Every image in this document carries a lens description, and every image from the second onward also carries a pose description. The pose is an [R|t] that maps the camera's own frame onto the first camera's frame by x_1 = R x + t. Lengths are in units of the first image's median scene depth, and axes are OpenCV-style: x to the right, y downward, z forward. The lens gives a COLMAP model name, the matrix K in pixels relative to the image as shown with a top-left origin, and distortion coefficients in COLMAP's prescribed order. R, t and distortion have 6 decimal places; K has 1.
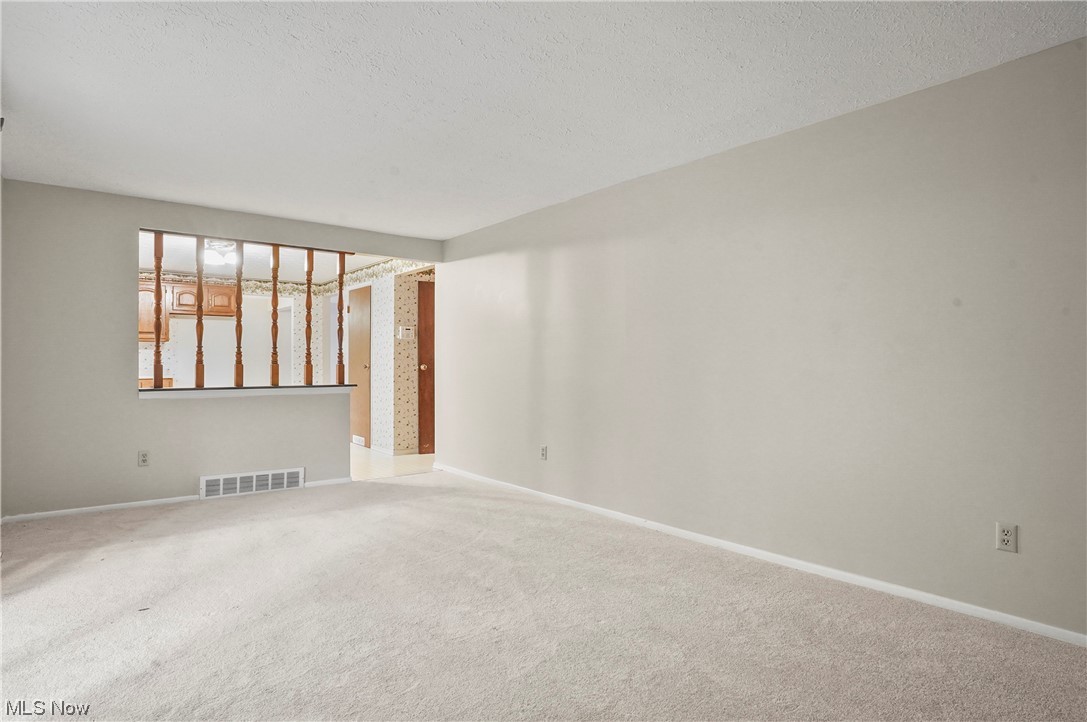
lens RADIAL K [[595.0, 0, 542.9], [0, 595.0, 354.5], [0, 0, 1]] dist [-0.064122, 0.028461]
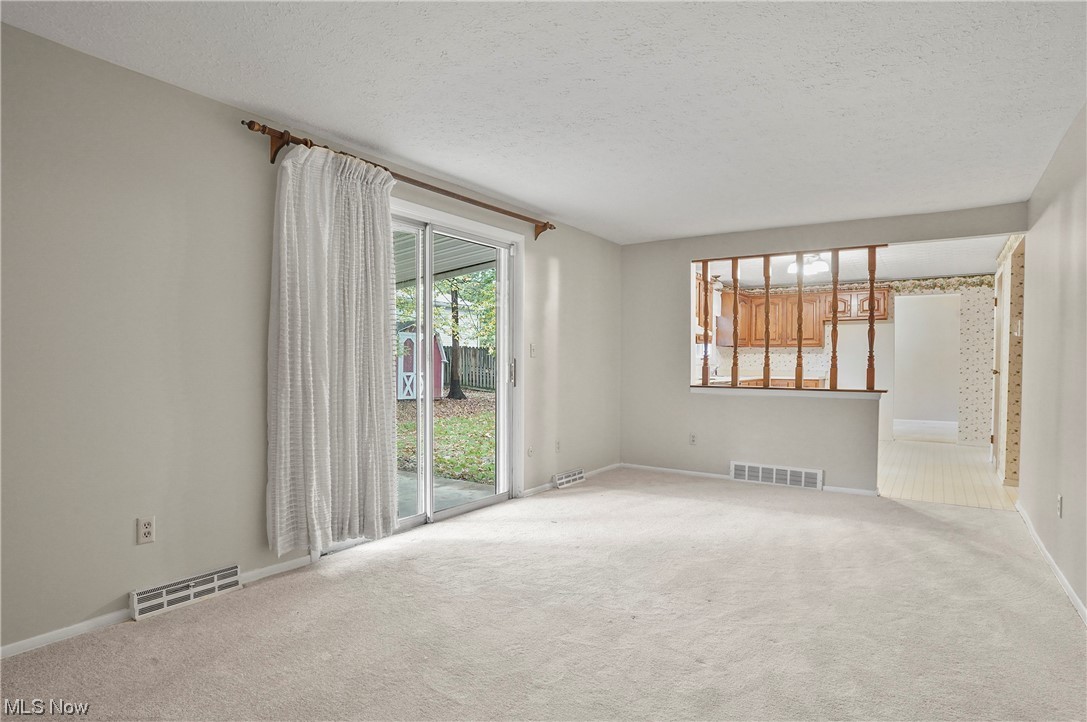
lens RADIAL K [[595.0, 0, 540.4], [0, 595.0, 369.7], [0, 0, 1]] dist [-0.064122, 0.028461]
pose [[0.274600, 0.010780, -0.961498, 0.409114], [0.007656, 0.999881, 0.013397, 0.003039], [0.961528, -0.011040, 0.274485, 0.256211]]
